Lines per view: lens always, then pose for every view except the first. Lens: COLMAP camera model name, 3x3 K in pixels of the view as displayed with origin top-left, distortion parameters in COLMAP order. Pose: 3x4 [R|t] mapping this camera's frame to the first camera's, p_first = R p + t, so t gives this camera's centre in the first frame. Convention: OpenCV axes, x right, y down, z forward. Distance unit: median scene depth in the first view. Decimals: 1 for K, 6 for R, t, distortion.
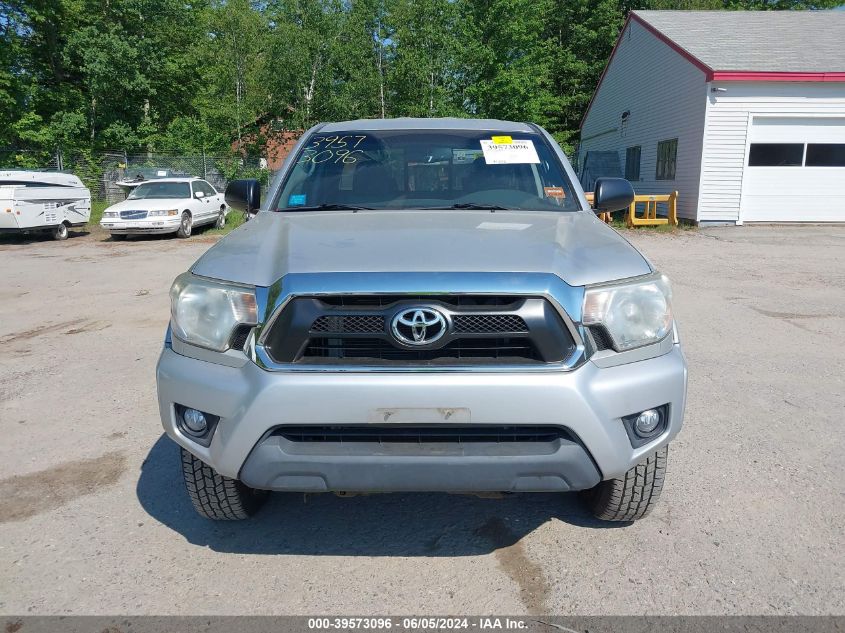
lens RADIAL K [[659.3, 0, 426.6], [0, 659.3, 316.7], [0, 0, 1]] dist [-0.007852, -0.007285]
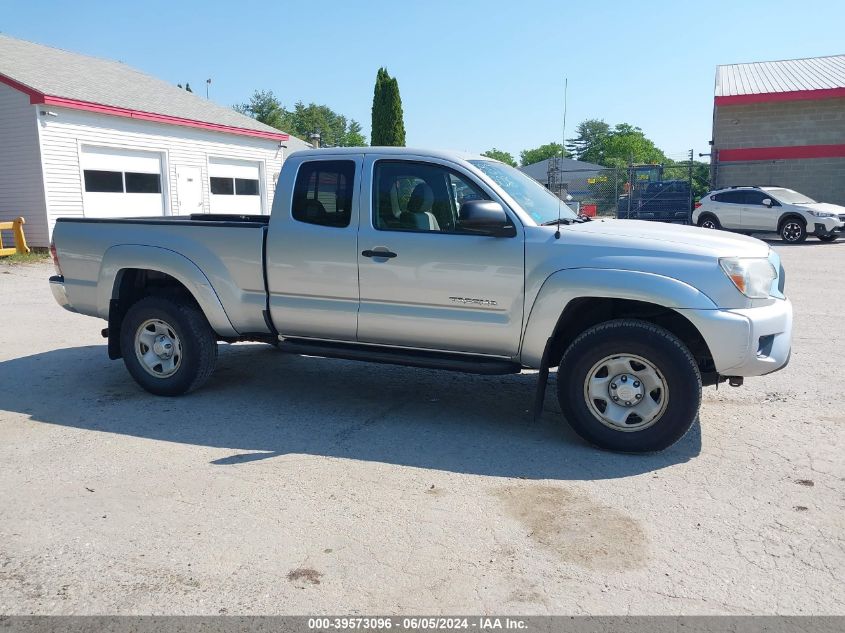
lens RADIAL K [[659.3, 0, 426.6], [0, 659.3, 316.7], [0, 0, 1]] dist [-0.007852, -0.007285]
pose [[0.375114, -0.154786, 0.913965, -0.279862], [0.190607, 0.977771, 0.087362, -0.027892], [-0.907171, 0.141438, 0.396279, 0.143655]]
